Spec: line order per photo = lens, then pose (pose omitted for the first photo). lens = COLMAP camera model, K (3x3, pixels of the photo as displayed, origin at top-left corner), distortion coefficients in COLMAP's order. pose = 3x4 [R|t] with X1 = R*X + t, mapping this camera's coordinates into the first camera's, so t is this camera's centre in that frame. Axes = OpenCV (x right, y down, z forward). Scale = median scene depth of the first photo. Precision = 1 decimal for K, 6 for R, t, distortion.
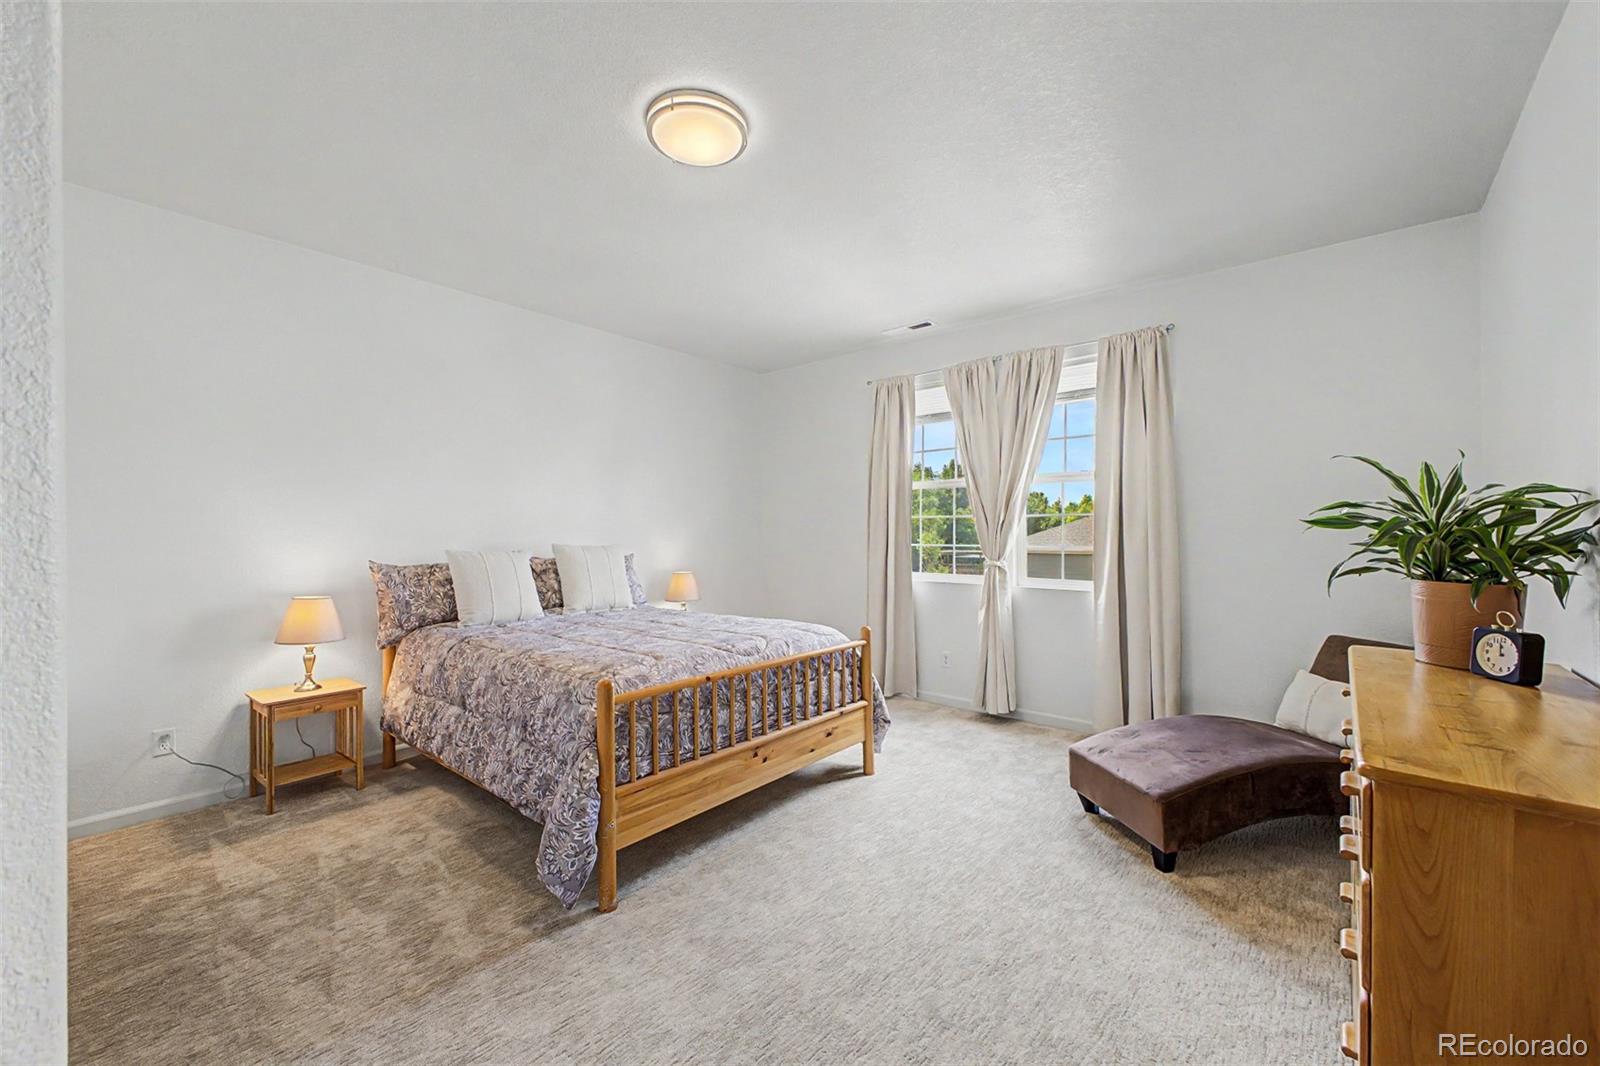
lens RADIAL K [[639.5, 0, 800.7], [0, 639.5, 533.7], [0, 0, 1]] dist [0.012307, -0.001011]
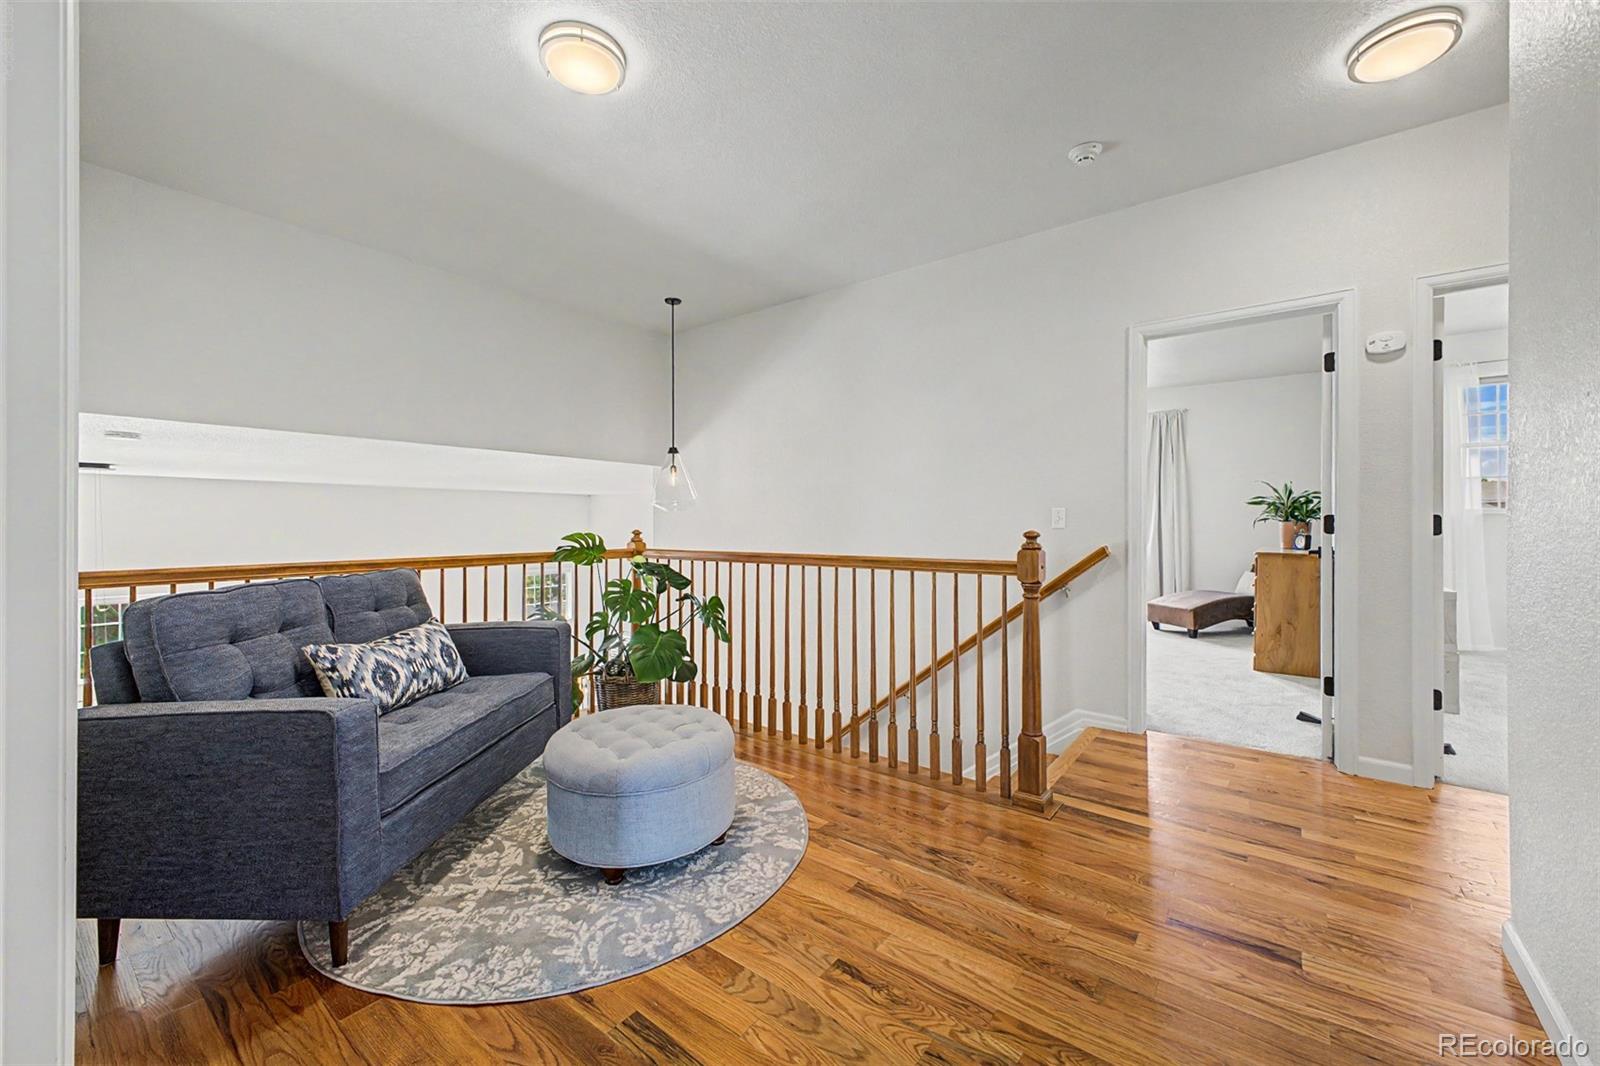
lens RADIAL K [[639.5, 0, 798.1], [0, 639.5, 523.8], [0, 0, 1]] dist [0.012307, -0.001011]
pose [[0.998560, 0.006116, 0.053292, -1.557061], [-0.006200, 0.999980, 0.001408, 0.093240], [-0.053282, -0.001736, 0.998578, -2.001942]]
